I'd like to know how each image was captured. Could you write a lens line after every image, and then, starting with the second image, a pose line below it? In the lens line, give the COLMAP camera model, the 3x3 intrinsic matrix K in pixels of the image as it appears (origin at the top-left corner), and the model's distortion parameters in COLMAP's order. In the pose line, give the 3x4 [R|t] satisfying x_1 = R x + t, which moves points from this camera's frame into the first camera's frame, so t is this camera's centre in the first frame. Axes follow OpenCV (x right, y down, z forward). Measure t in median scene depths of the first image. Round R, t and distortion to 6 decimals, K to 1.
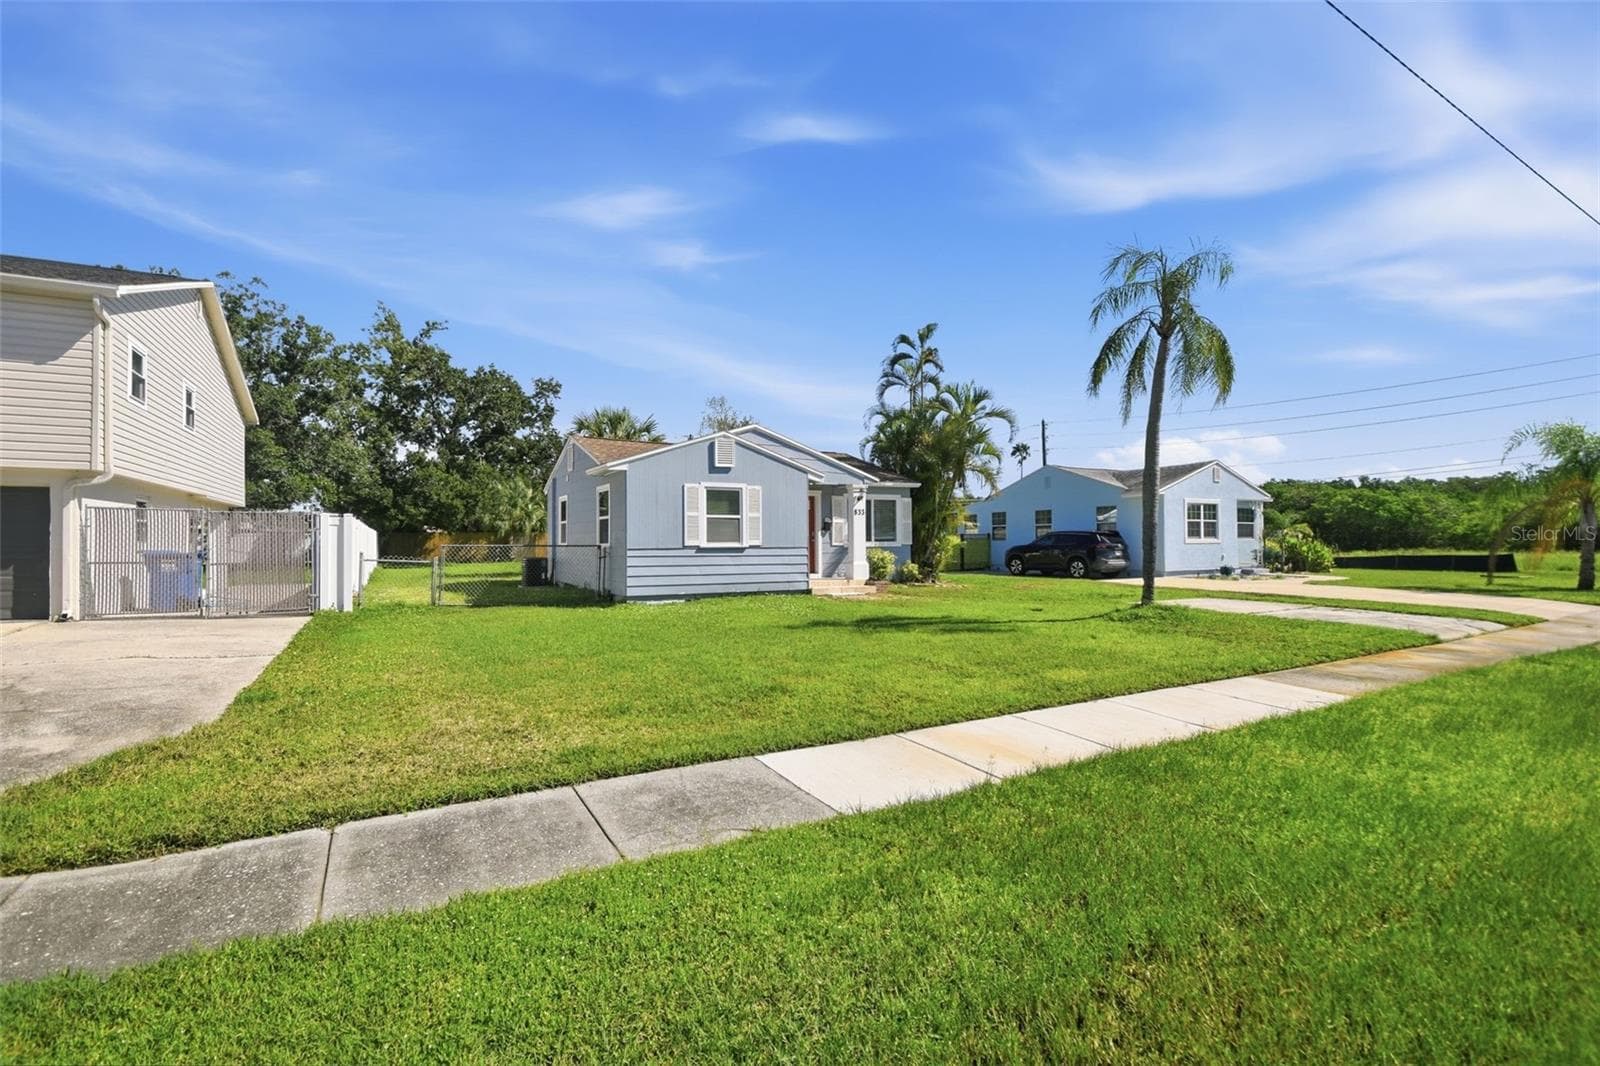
lens RADIAL K [[705.7, 0, 784.1], [0, 705.7, 533.8], [0, 0, 1]] dist [0.013226, -0.015474]
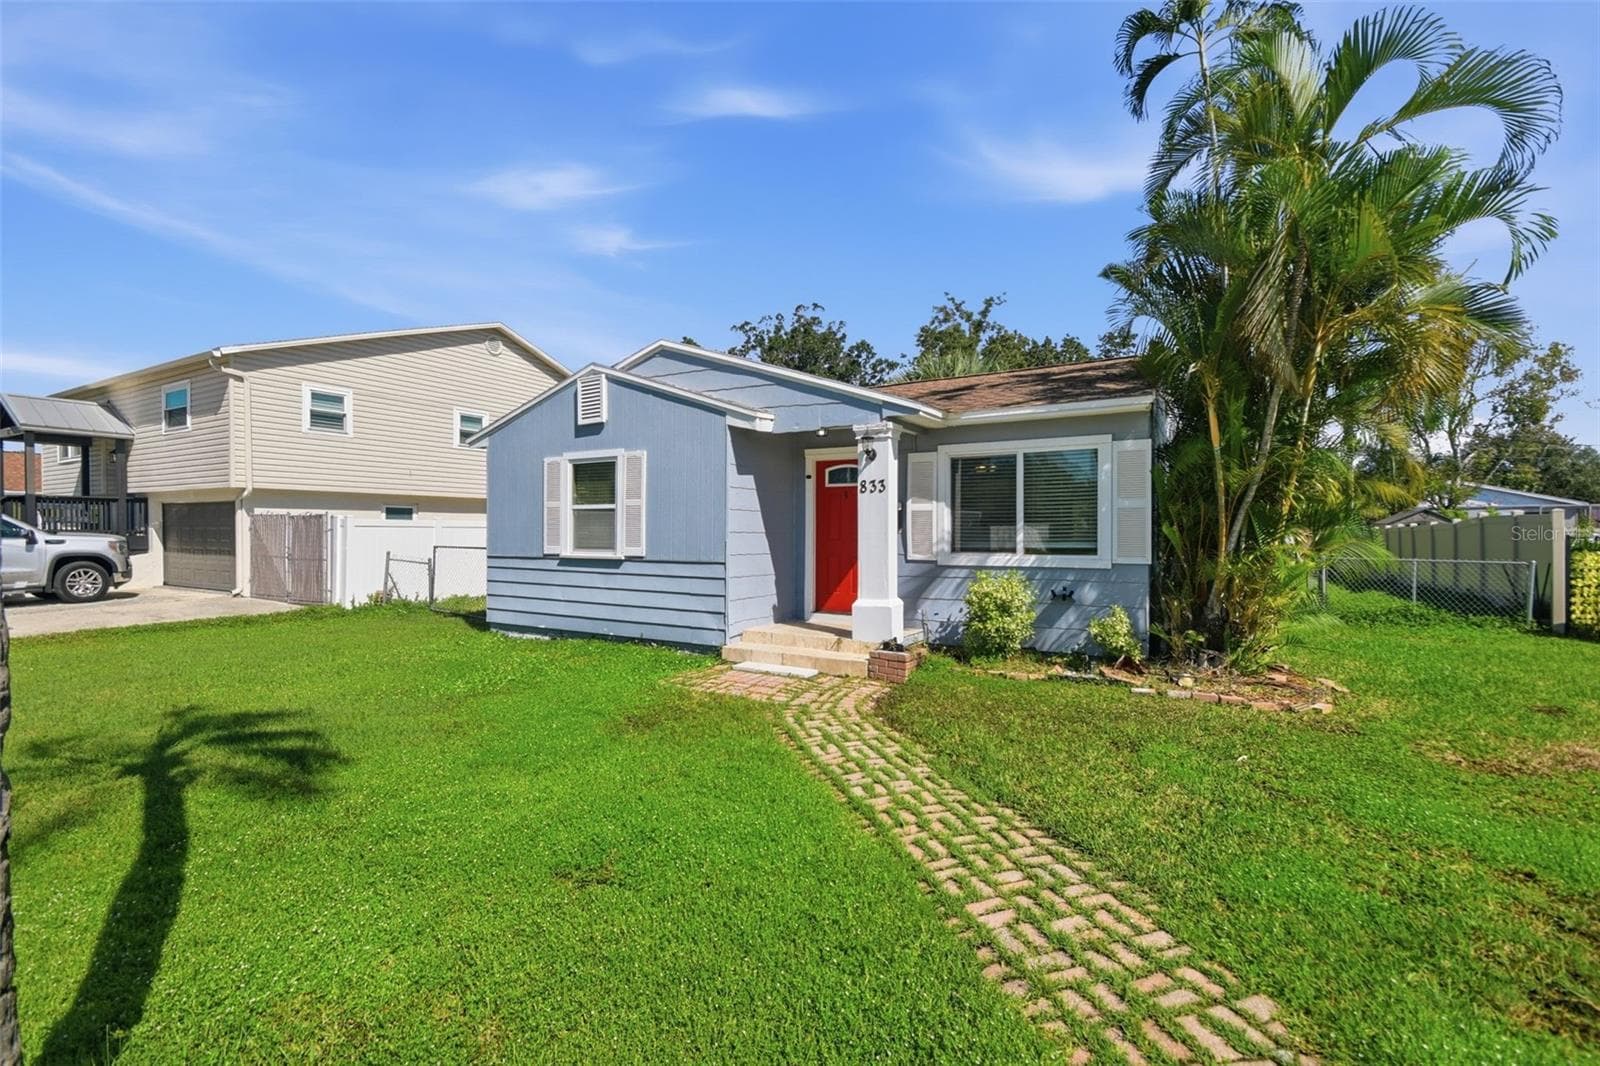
lens RADIAL K [[719.6, 0, 785.3], [0, 719.6, 535.6], [0, 0, 1]] dist [0.011165, -0.000427]
pose [[0.507583, 0.009007, -0.861556, 0.462706], [0.003428, 0.999916, 0.012473, -0.006075], [0.861596, -0.009285, 0.507509, 0.728070]]
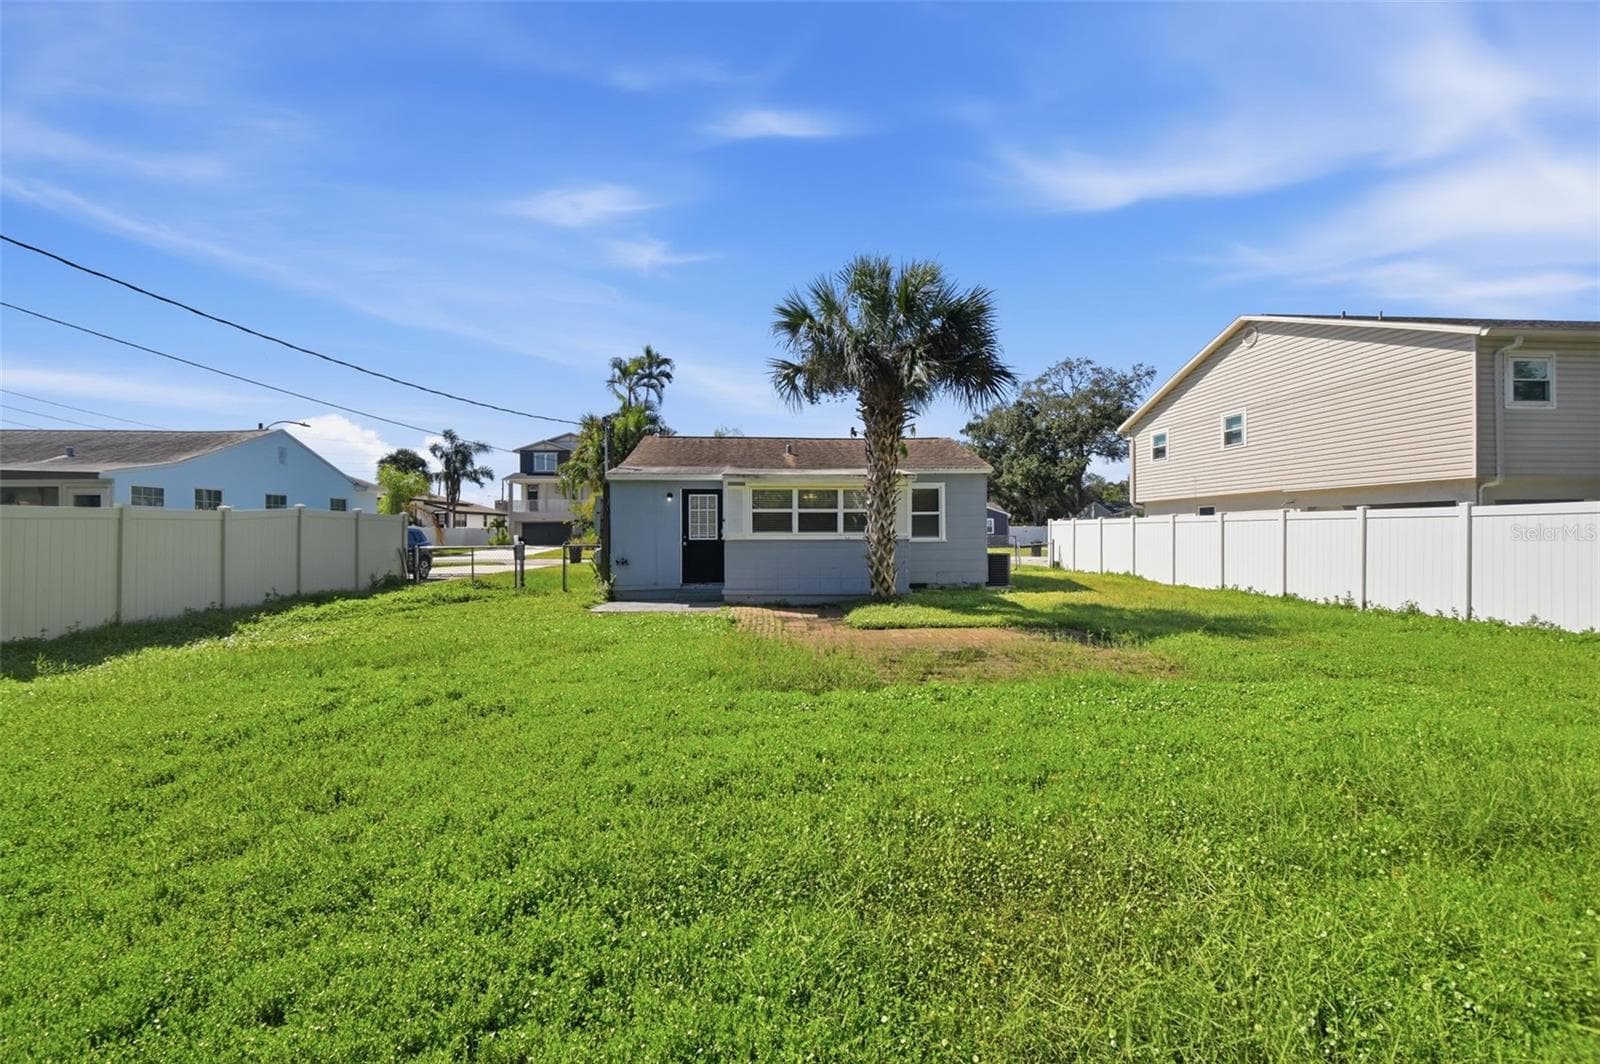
lens RADIAL K [[705.7, 0, 784.1], [0, 705.7, 532.8], [0, 0, 1]] dist [0.013226, -0.015474]
pose [[-0.894435, 0.006640, 0.447148, -0.597395], [0.002465, 0.999948, -0.009918, 0.018286], [-0.447190, -0.007769, -0.894405, 2.215013]]
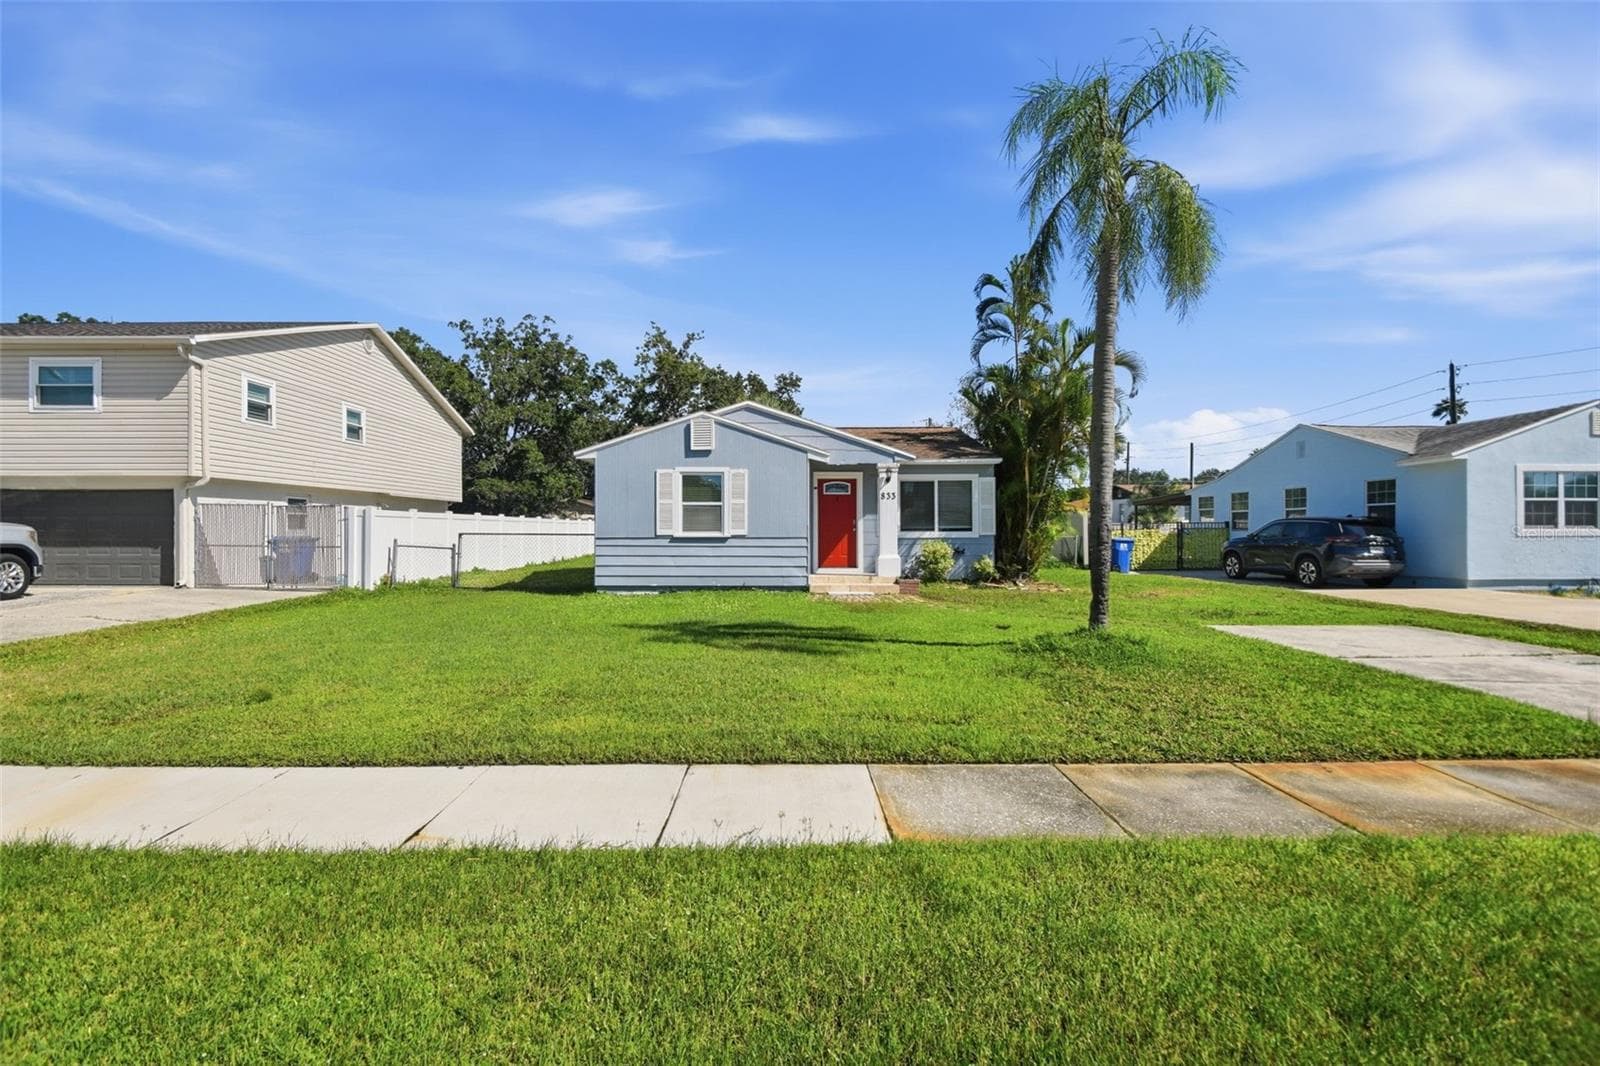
lens RADIAL K [[705.7, 0, 784.1], [0, 705.7, 533.8], [0, 0, 1]] dist [0.013226, -0.015474]
pose [[0.884181, 0.004327, -0.467124, 0.388082], [0.002037, 0.999912, 0.013117, 0.002756], [0.467140, -0.012549, 0.884094, 0.203338]]
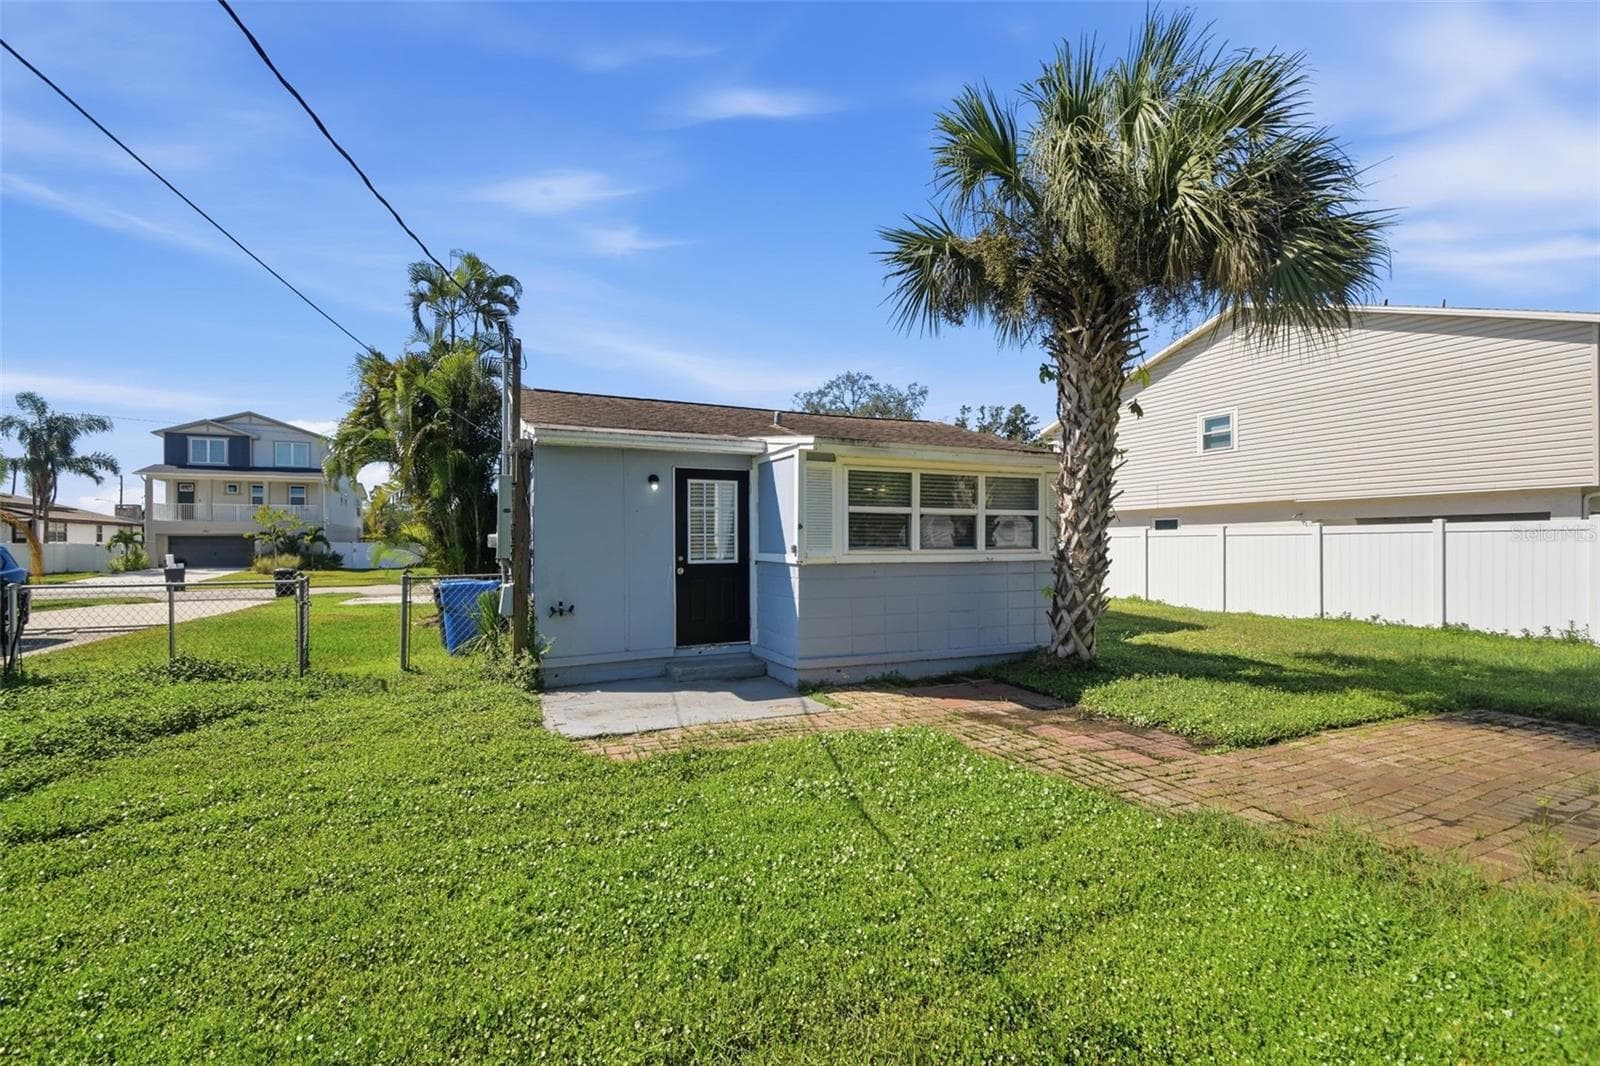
lens RADIAL K [[726.6, 0, 786.0], [0, 726.6, 540.1], [0, 0, 1]] dist [0.014272, -0.017720]
pose [[-0.995802, 0.010263, 0.090959, -0.216747], [0.008476, 0.999764, -0.020017, 0.012608], [-0.091143, -0.019162, -0.995653, 1.963576]]
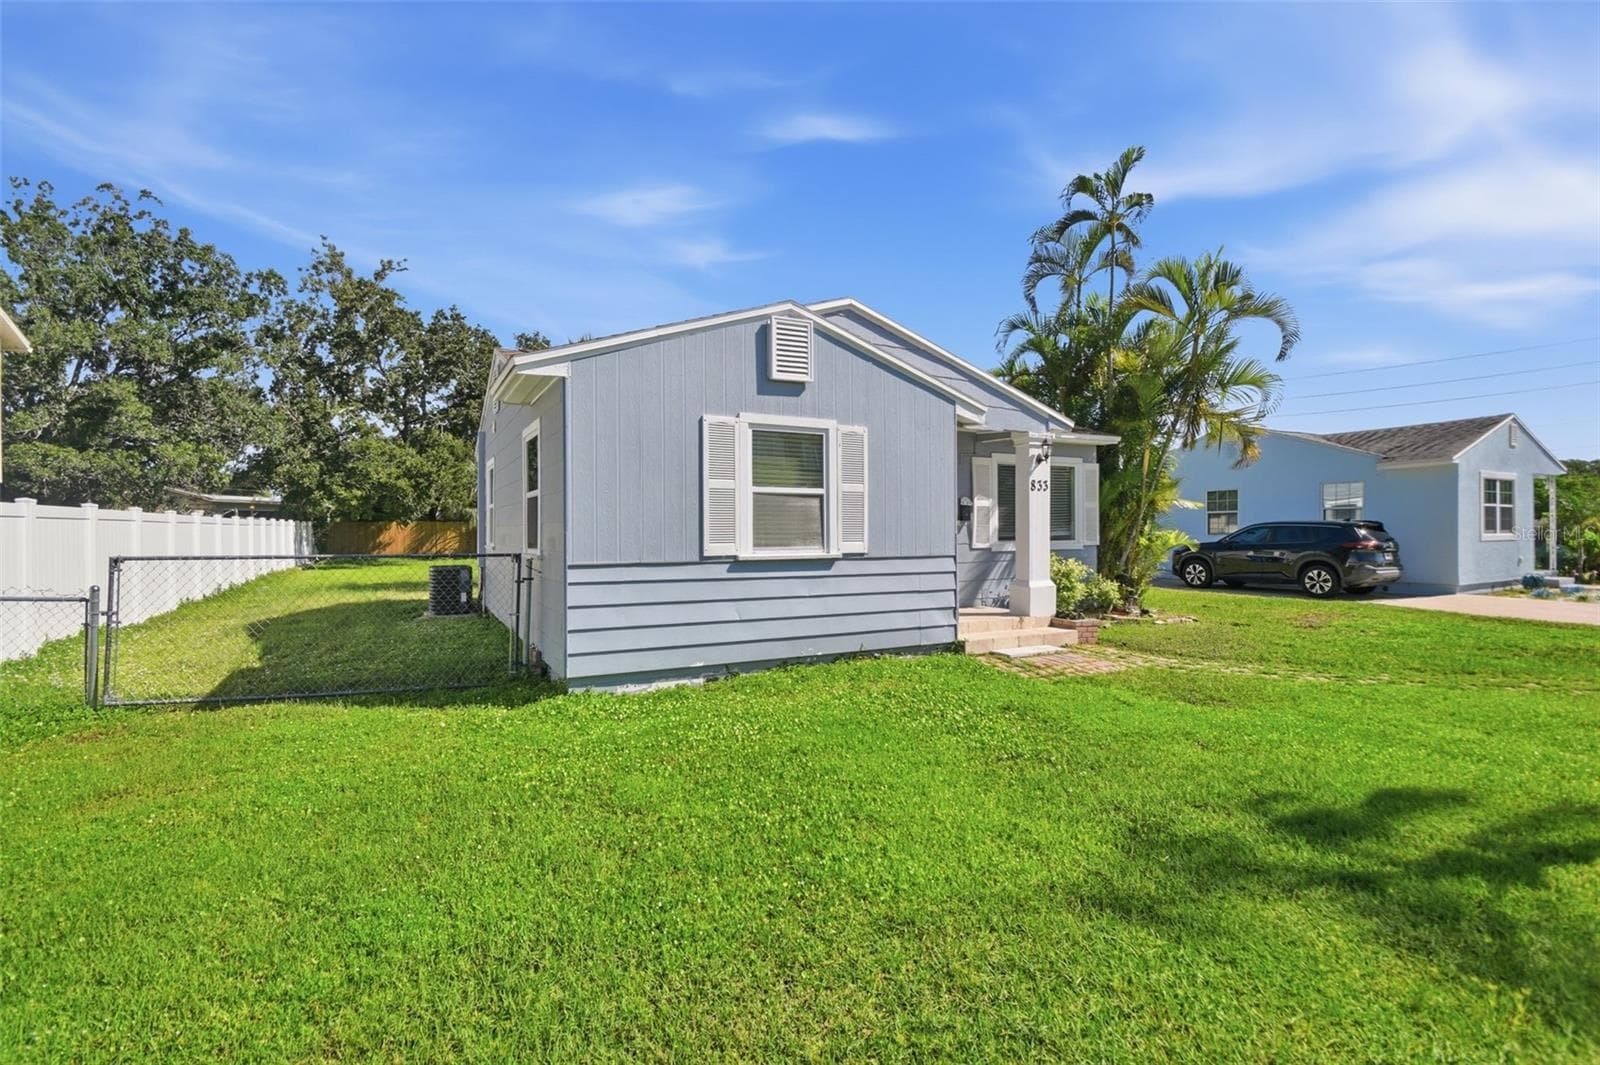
lens RADIAL K [[711.8, 0, 782.2], [0, 711.8, 536.3], [0, 0, 1]] dist [0.013575, -0.016296]
pose [[0.999761, 0.001347, -0.021839, -0.070425], [-0.000923, 0.999811, 0.019397, -0.003450], [0.021861, -0.019372, 0.999573, 0.474704]]
